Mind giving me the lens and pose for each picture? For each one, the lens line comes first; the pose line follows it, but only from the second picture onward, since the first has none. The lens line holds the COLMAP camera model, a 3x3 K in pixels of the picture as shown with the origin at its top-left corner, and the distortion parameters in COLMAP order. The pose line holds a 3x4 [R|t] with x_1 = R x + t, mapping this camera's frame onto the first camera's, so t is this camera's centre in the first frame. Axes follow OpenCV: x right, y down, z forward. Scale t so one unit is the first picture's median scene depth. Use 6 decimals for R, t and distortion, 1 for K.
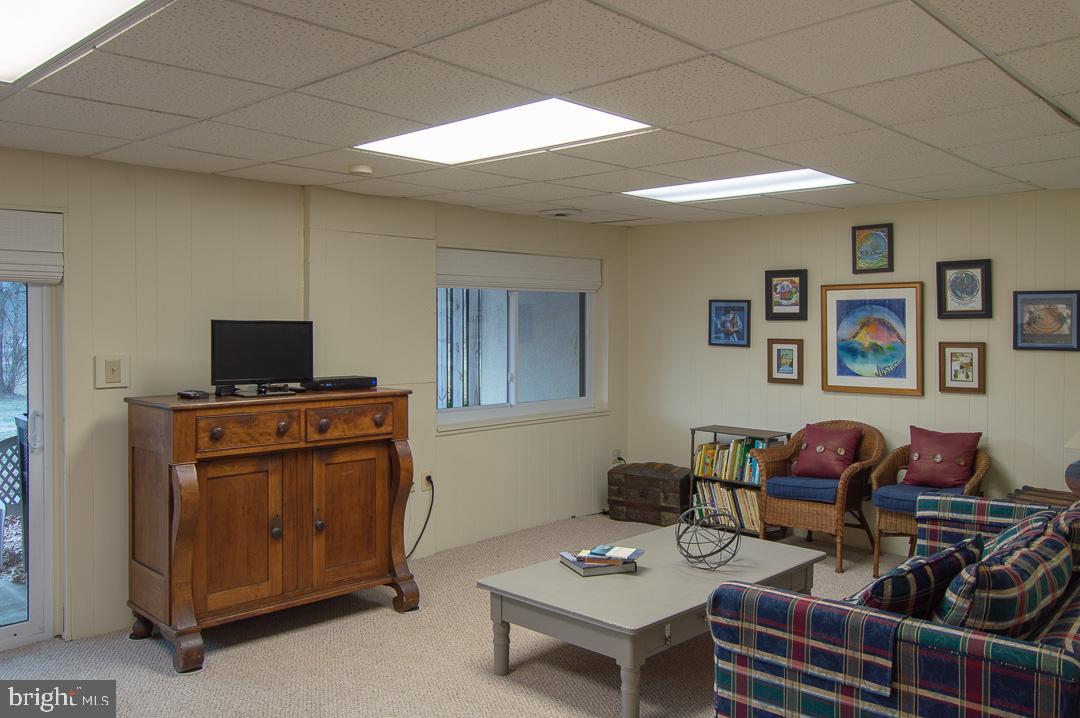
lens RADIAL K [[879.2, 0, 540.0], [0, 879.2, 359.0], [0, 0, 1]] dist [-0.006455, -0.000733]
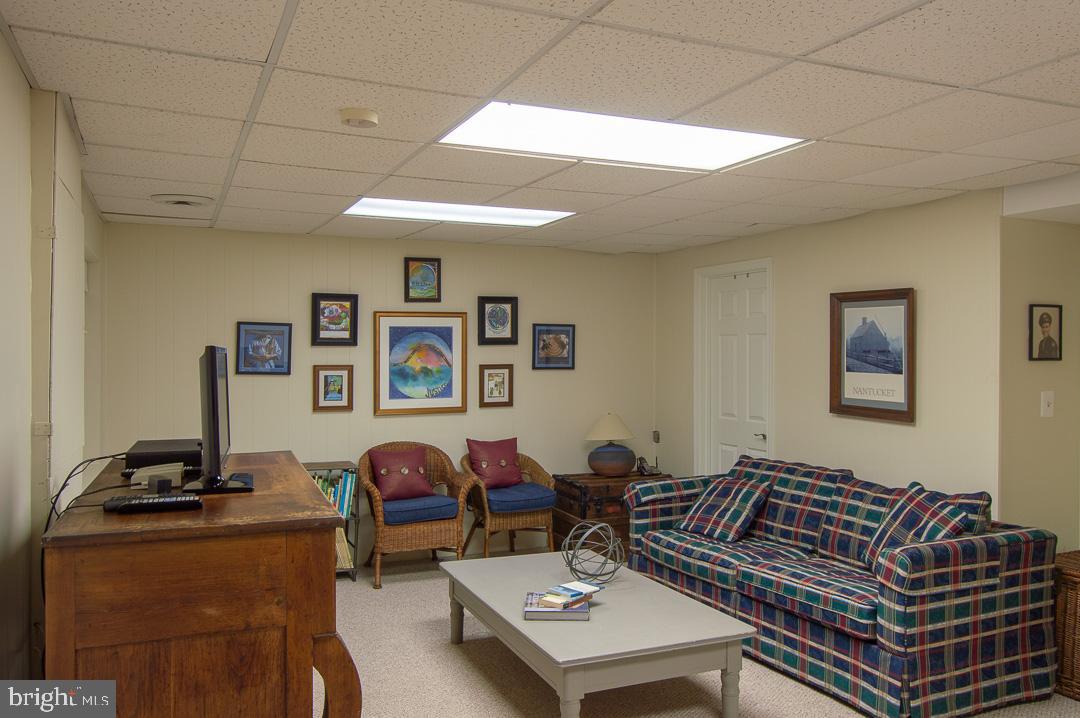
lens RADIAL K [[865.2, 0, 540.0], [0, 865.2, 359.0], [0, 0, 1]] dist [-0.001488, 0.000851]
pose [[0.384288, -0.012724, 0.923126, -0.545300], [0.036713, 0.999325, -0.001510, -0.021018], [-0.922483, 0.034471, 0.384496, 0.455712]]
